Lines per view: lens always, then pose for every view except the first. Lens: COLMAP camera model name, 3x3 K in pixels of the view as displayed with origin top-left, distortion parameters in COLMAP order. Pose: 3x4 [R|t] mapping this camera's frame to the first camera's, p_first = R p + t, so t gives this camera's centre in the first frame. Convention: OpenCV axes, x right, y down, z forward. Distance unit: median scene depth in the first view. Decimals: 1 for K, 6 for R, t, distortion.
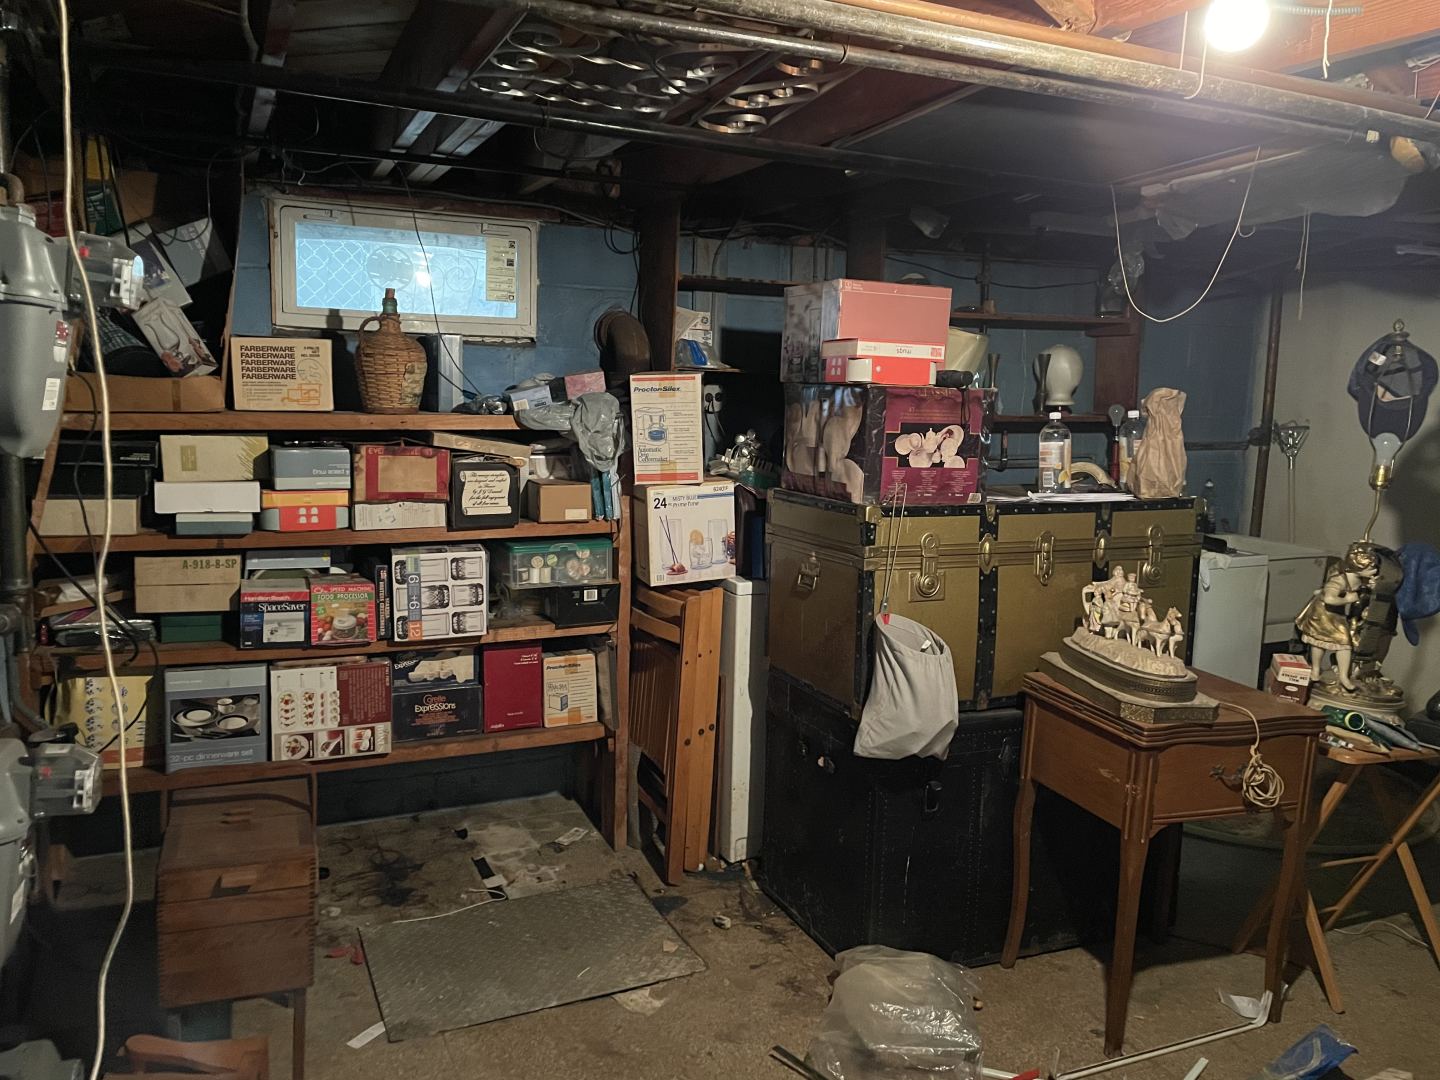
lens RADIAL K [[1104.3, 0, 718.0], [0, 1104.3, 537.6], [0, 0, 1]] dist [-0.009627, -0.004441]
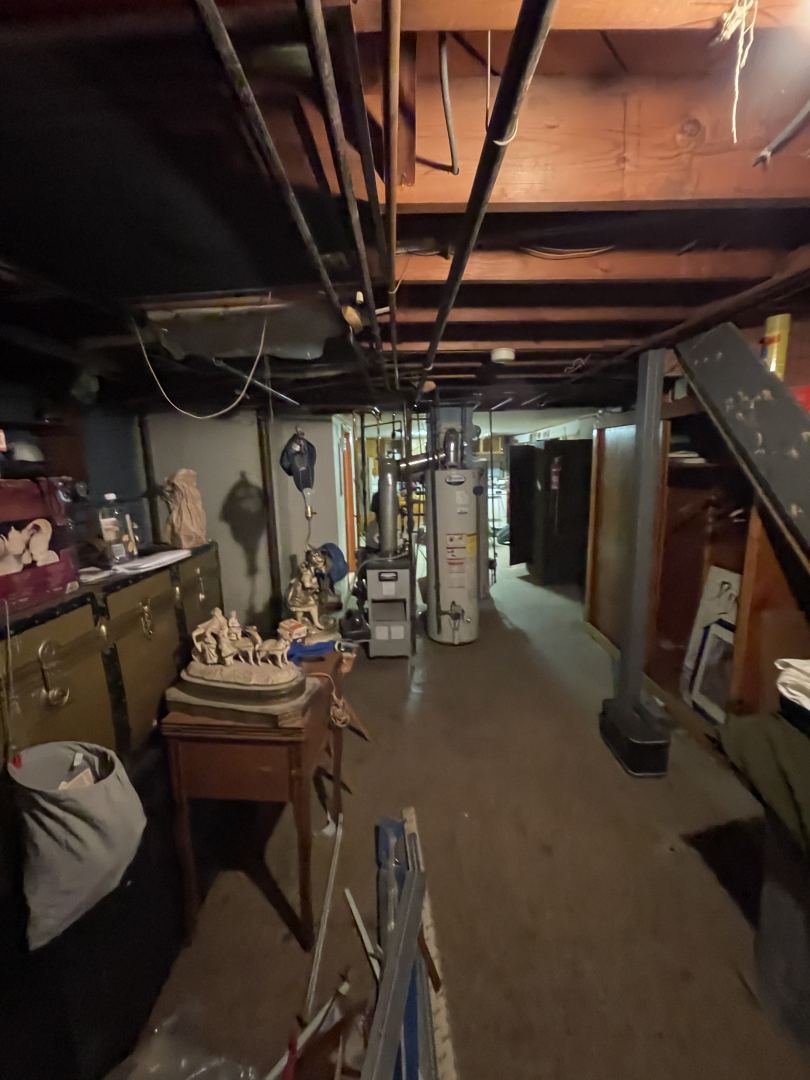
lens RADIAL K [[435.8, 0, 400.0], [0, 435.8, 540.2], [0, 0, 1]] dist [-0.004505, -0.000361]
pose [[0.424410, -0.189276, 0.885466, 0.016512], [0.160305, 0.978167, 0.132256, -0.084045], [-0.891167, 0.085814, 0.445486, 0.567358]]
